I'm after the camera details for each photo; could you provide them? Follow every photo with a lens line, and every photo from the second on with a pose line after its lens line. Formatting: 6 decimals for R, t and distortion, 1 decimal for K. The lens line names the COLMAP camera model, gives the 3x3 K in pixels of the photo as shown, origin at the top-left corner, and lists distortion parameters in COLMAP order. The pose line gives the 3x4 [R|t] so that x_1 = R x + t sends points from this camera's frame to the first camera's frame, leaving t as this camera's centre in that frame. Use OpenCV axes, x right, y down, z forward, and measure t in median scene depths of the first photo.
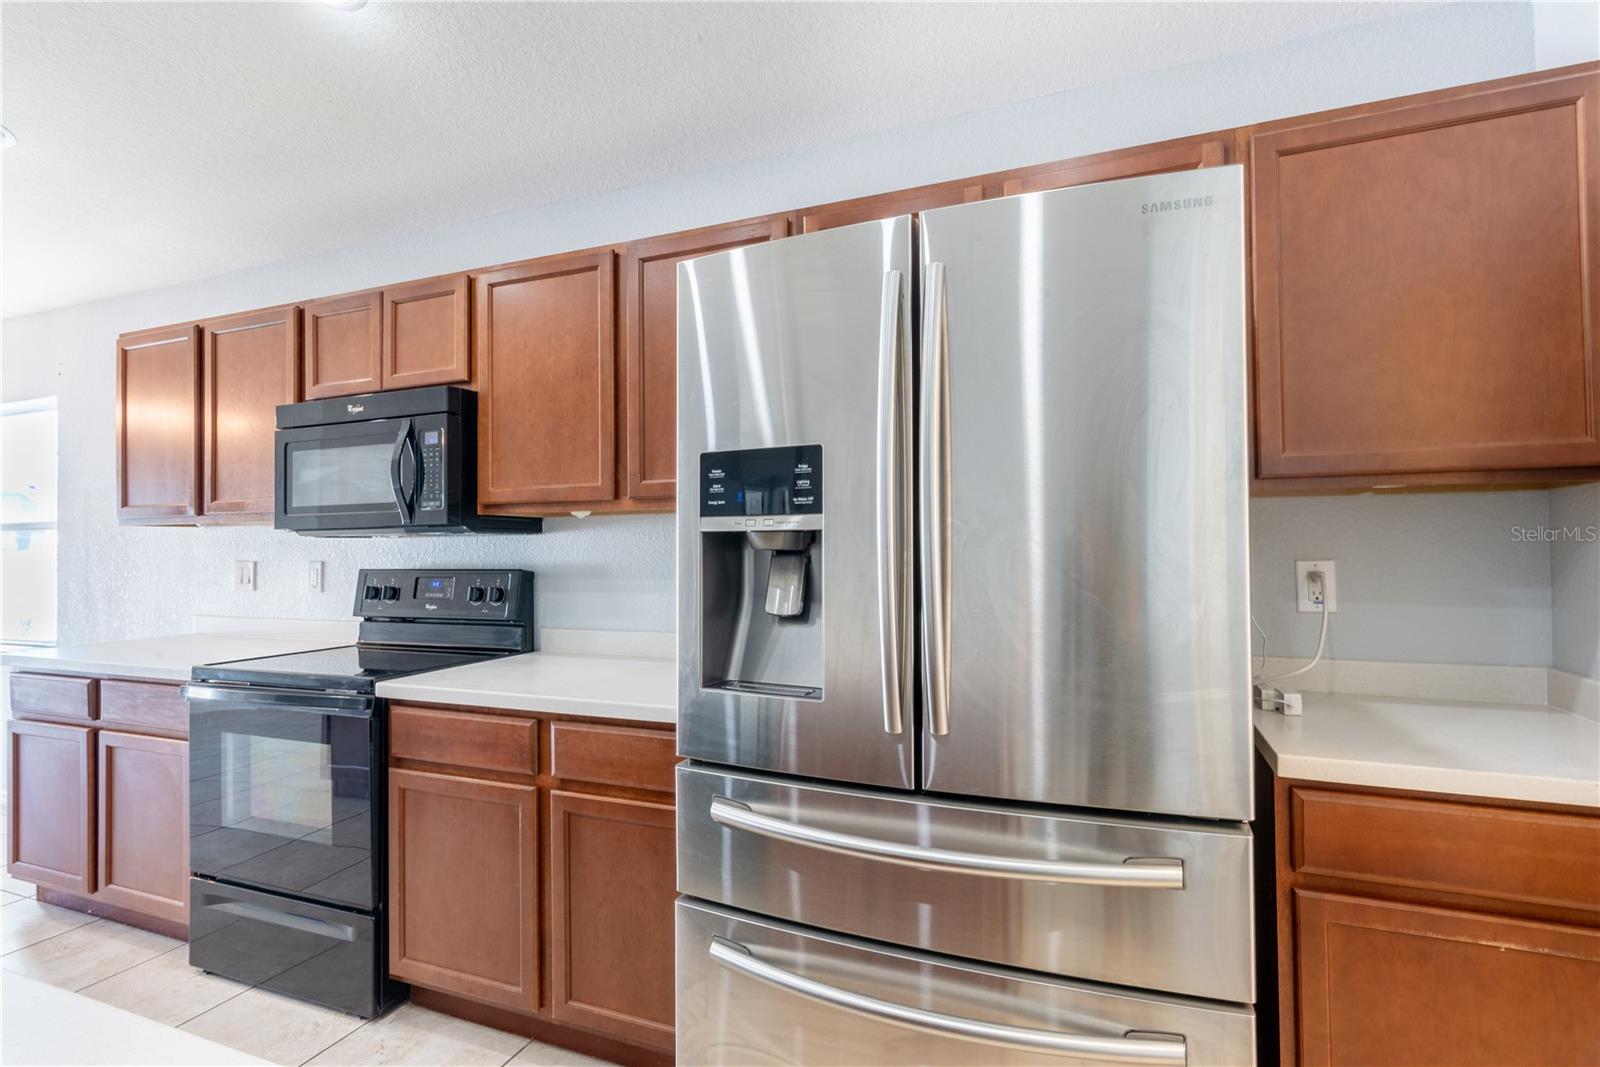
lens RADIAL K [[783.5, 0, 774.3], [0, 783.5, 536.1], [0, 0, 1]] dist [-0.000495, 0.001741]
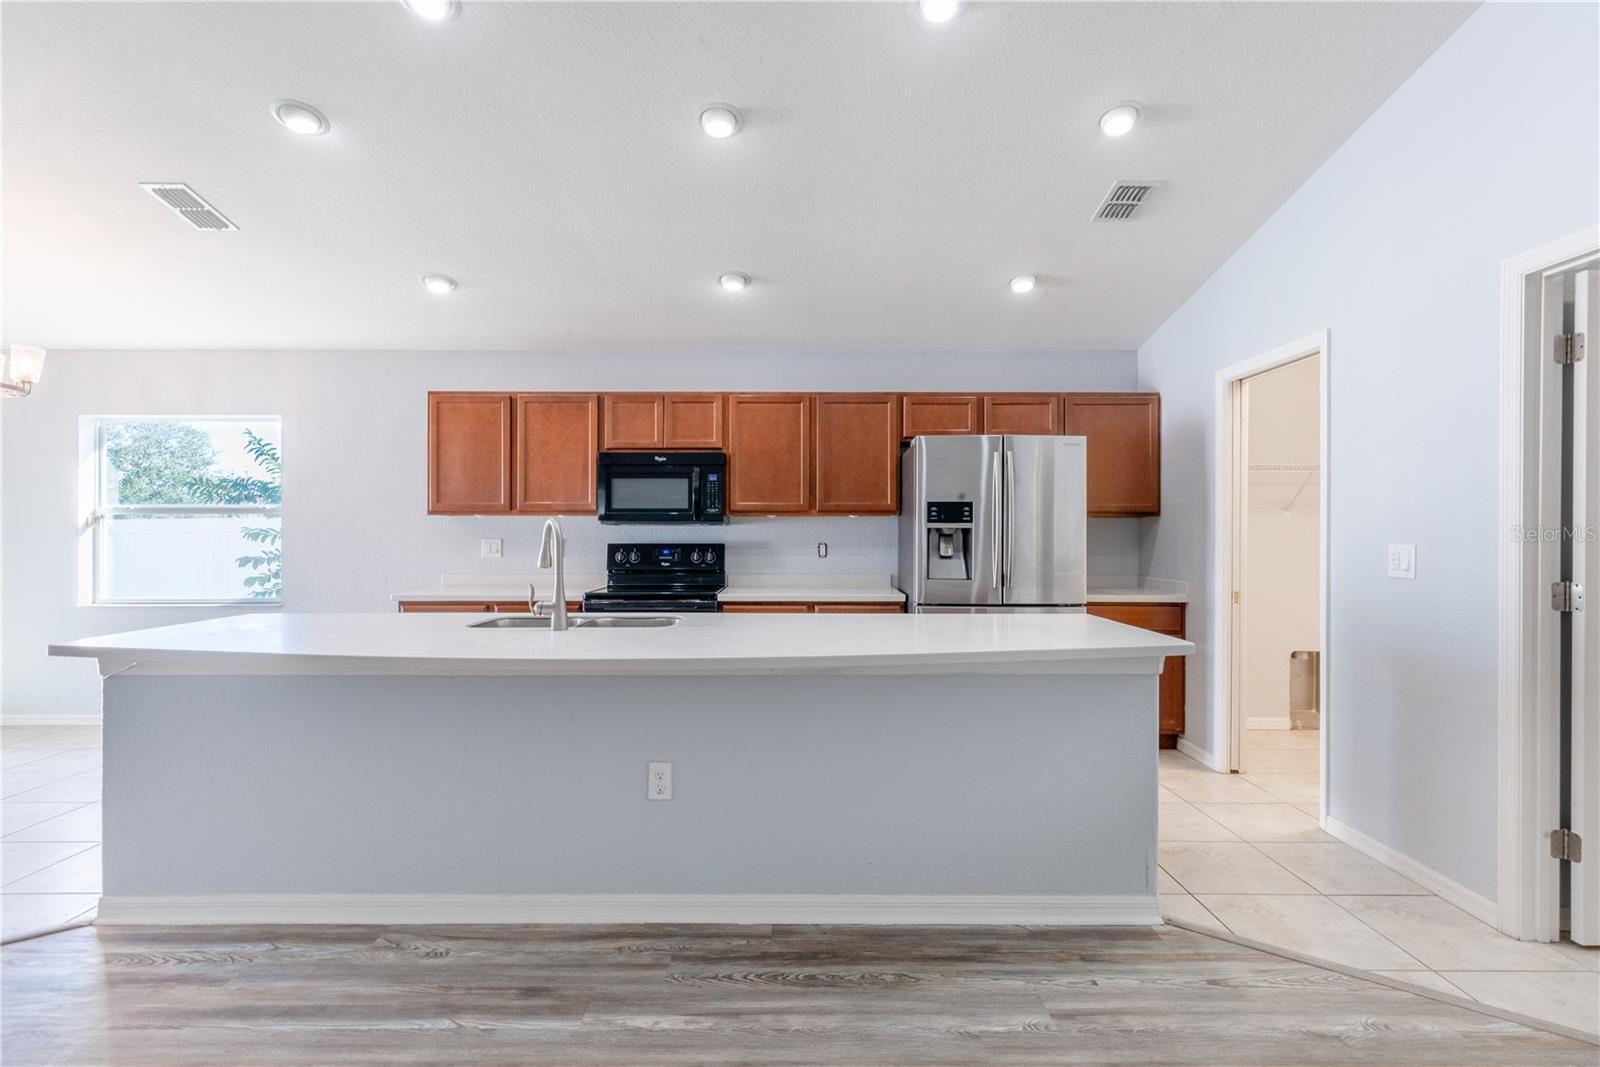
lens RADIAL K [[783.5, 0, 792.3], [0, 783.5, 532.2], [0, 0, 1]] dist [-0.000495, 0.001741]
pose [[0.926177, 0.013414, 0.376851, -1.682392], [-0.016110, 0.999862, 0.004003, 0.008010], [-0.376746, -0.009778, 0.926265, -1.572942]]
